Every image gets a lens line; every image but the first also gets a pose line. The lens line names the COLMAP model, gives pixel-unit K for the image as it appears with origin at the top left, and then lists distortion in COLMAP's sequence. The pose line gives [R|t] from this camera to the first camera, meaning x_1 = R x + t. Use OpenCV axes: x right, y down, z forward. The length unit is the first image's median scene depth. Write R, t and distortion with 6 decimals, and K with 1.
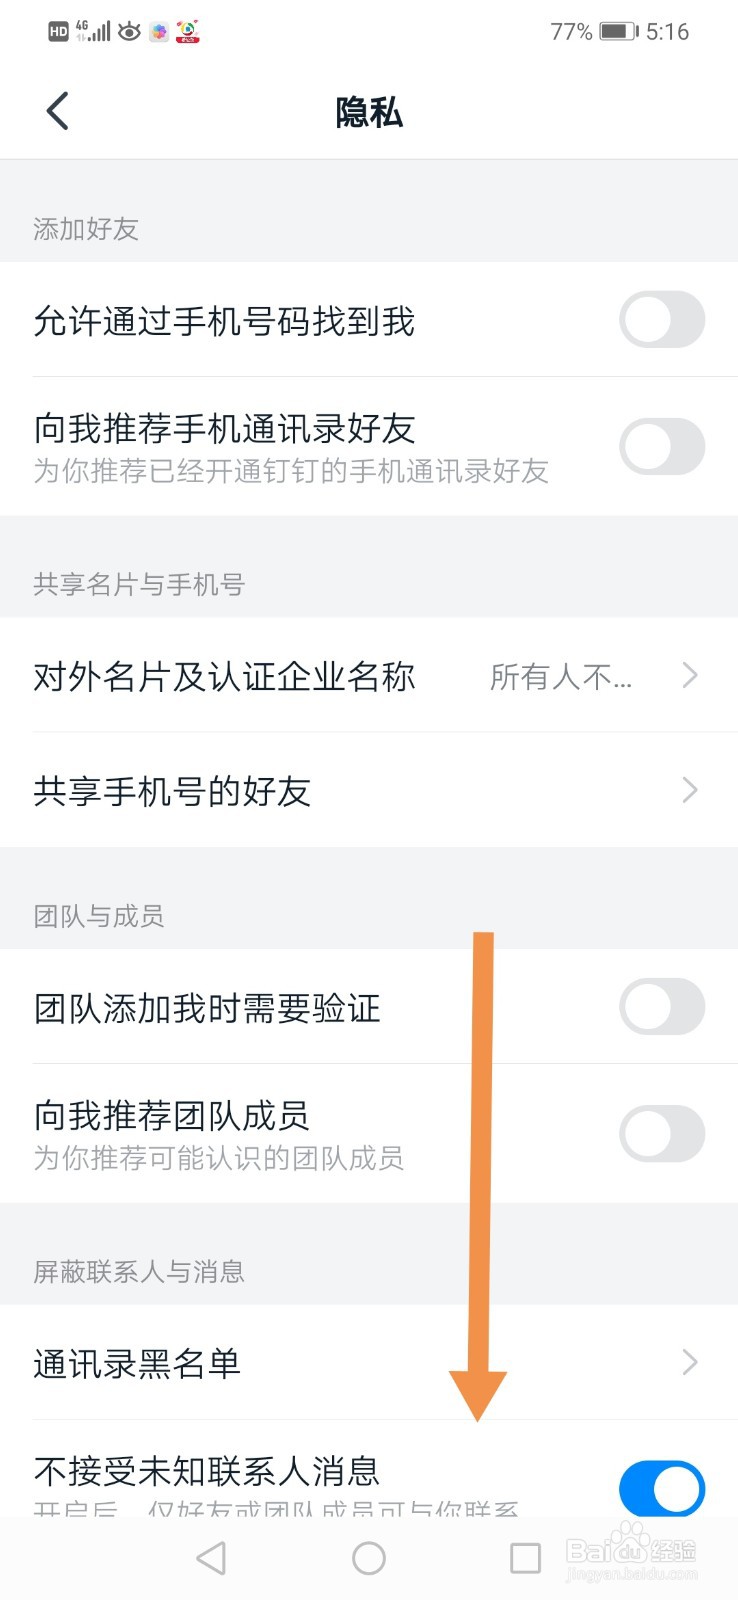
lens RADIAL K [[651.7, 0, 369.8], [0, 651.7, 800.0], [0, 0, 1]] dist [0.000094, -0.000079]
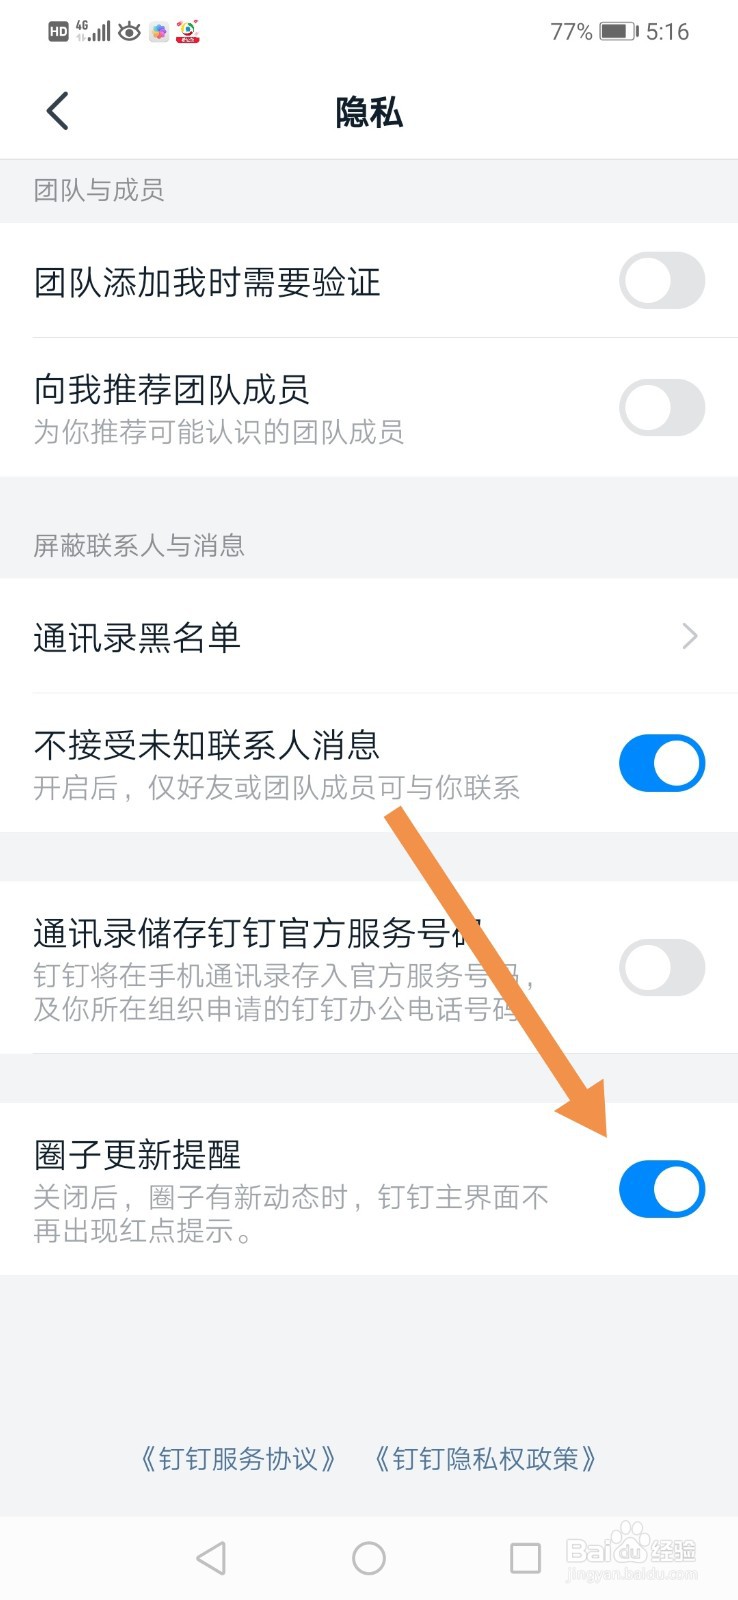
lens RADIAL K [[651.7, 0, 369.8], [0, 651.7, 800.0], [0, 0, 1]] dist [0.000094, -0.000079]
pose [[1.000000, -0.000001, 0.000089, -0.000013], [0.000001, 1.000000, -0.000042, 1.114127], [-0.000089, 0.000042, 1.000000, 0.000011]]
